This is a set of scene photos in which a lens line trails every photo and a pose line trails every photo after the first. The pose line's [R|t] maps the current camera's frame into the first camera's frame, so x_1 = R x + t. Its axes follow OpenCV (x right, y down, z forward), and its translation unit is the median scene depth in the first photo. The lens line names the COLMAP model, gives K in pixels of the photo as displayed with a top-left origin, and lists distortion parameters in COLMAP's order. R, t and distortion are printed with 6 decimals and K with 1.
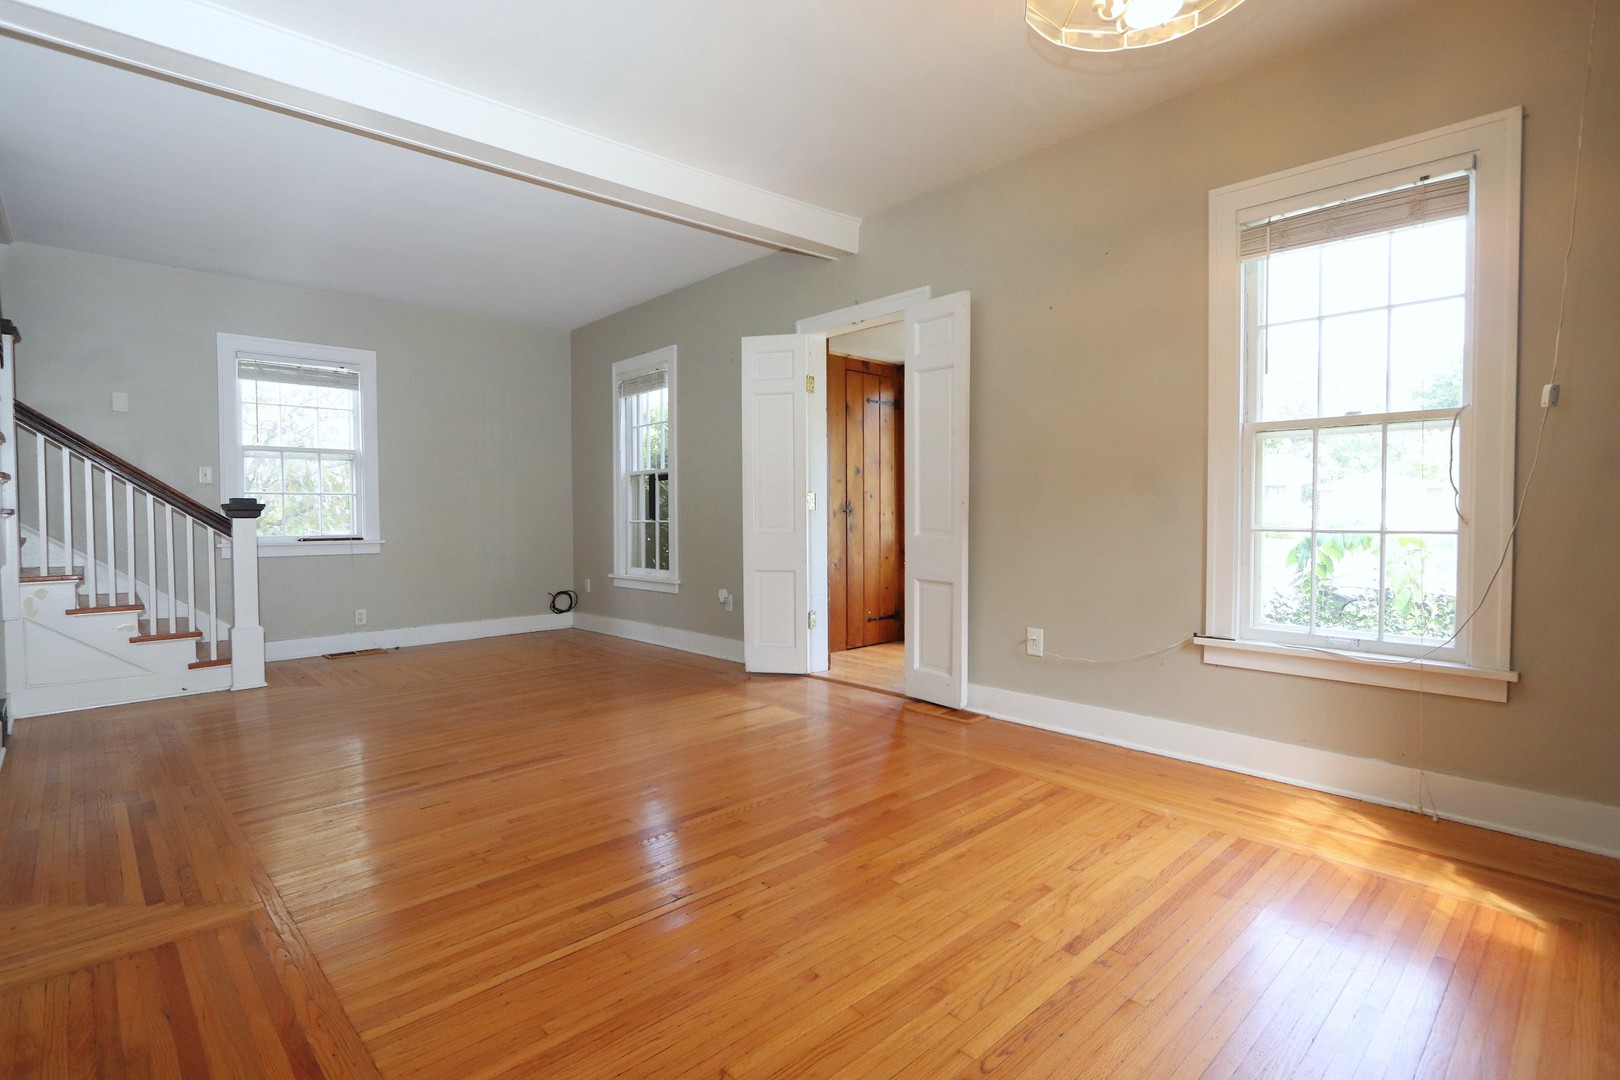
lens RADIAL K [[778.6, 0, 803.8], [0, 778.6, 535.8], [0, 0, 1]] dist [-0.001161, 0.000011]
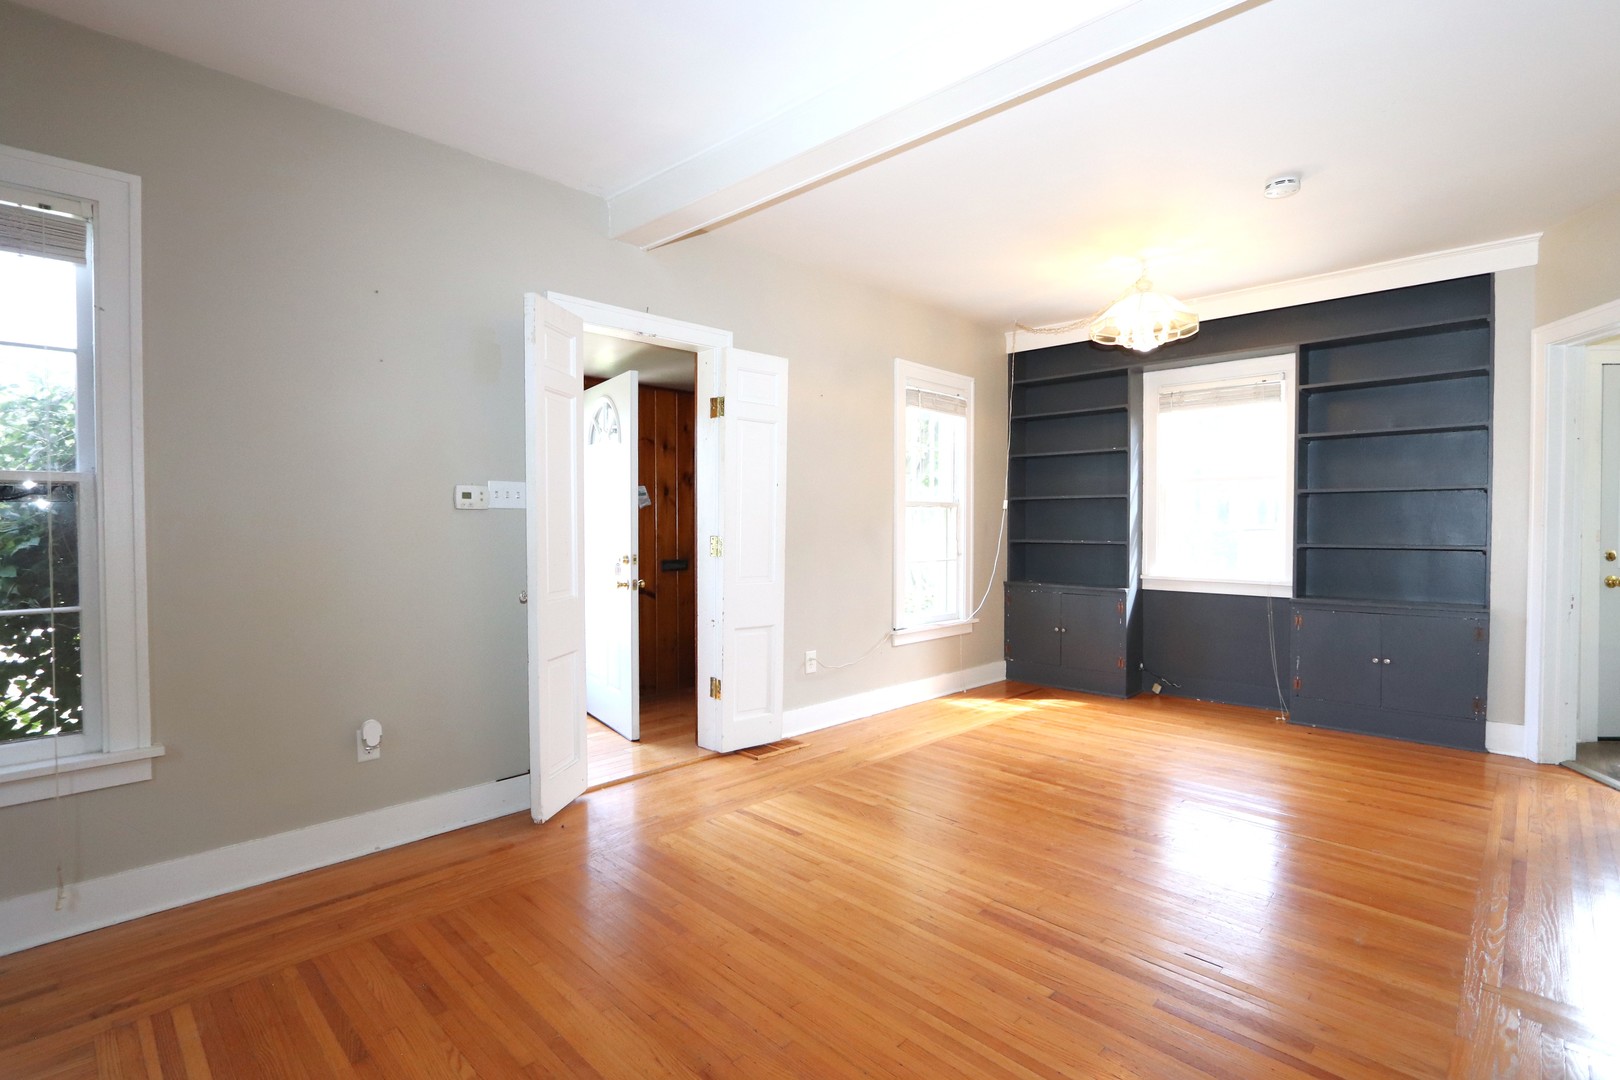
lens RADIAL K [[778.6, 0, 803.8], [0, 778.6, 535.8], [0, 0, 1]] dist [-0.001161, 0.000011]
pose [[-0.043176, -0.014211, 0.998966, -0.819354], [0.029265, 0.999452, 0.015483, -0.072793], [-0.998639, 0.029903, -0.042737, 0.933338]]
